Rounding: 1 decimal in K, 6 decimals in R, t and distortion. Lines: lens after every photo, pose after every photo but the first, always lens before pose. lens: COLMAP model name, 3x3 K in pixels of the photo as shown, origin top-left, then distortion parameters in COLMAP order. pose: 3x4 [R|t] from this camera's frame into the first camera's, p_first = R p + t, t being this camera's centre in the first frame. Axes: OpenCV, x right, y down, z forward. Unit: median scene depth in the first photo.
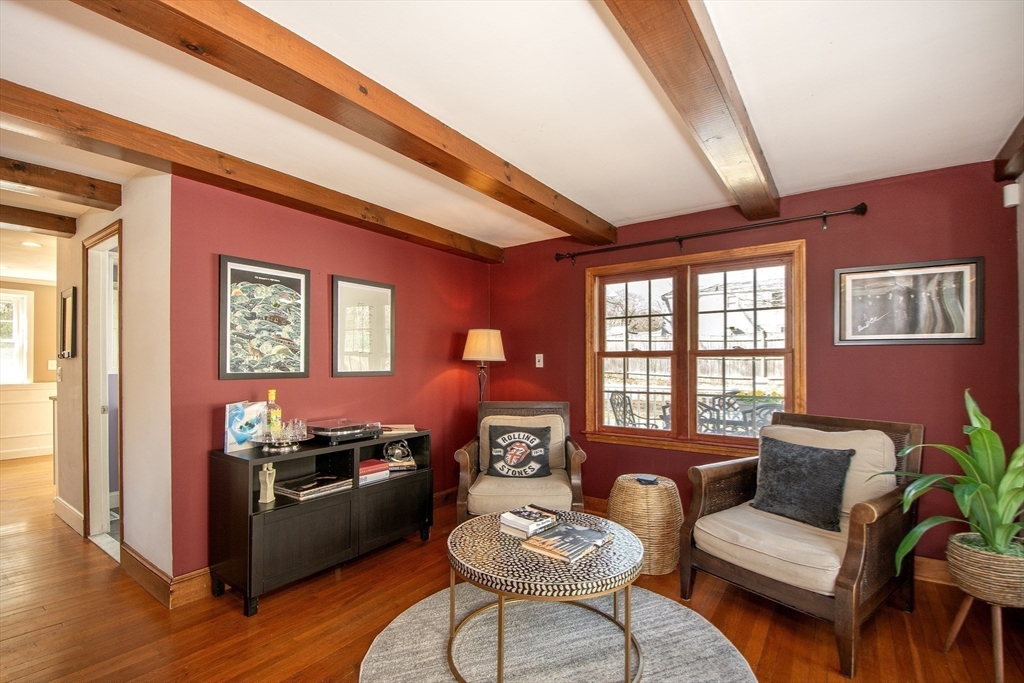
lens RADIAL K [[466.1, 0, 510.1], [0, 466.1, 364.6], [0, 0, 1]] dist [0.000460, -0.000038]
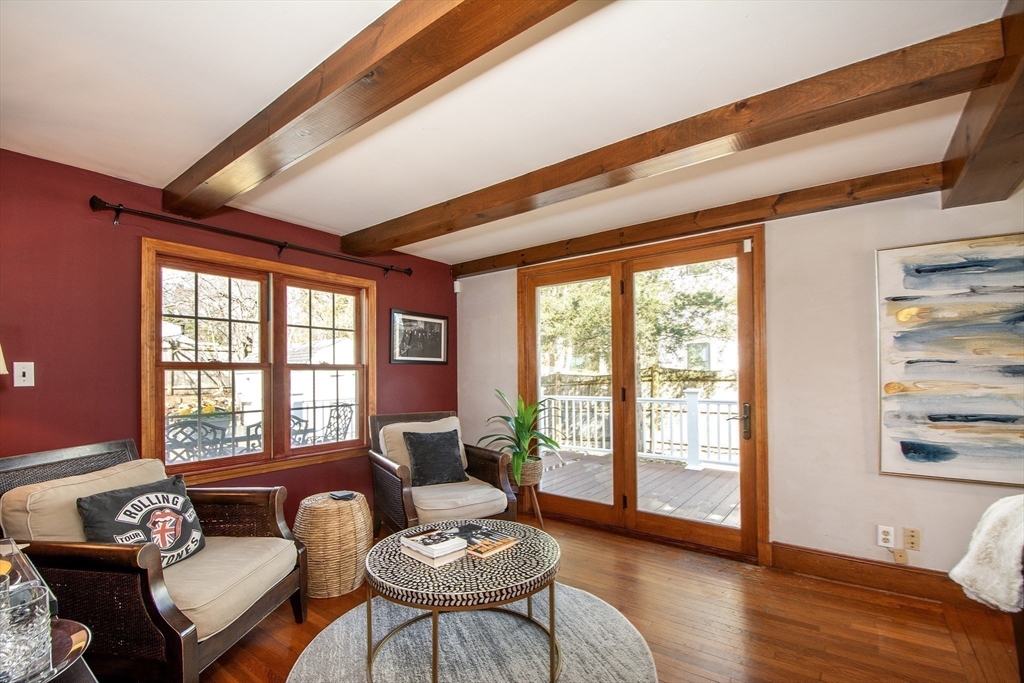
lens RADIAL K [[451.5, 0, 510.6], [0, 451.5, 371.9], [0, 0, 1]] dist [0.000836, -0.000153]
pose [[0.024005, 0.006097, 0.999693, -0.548835], [0.011012, 0.999919, -0.006363, -0.001912], [-0.999651, 0.011162, 0.023936, 0.527334]]
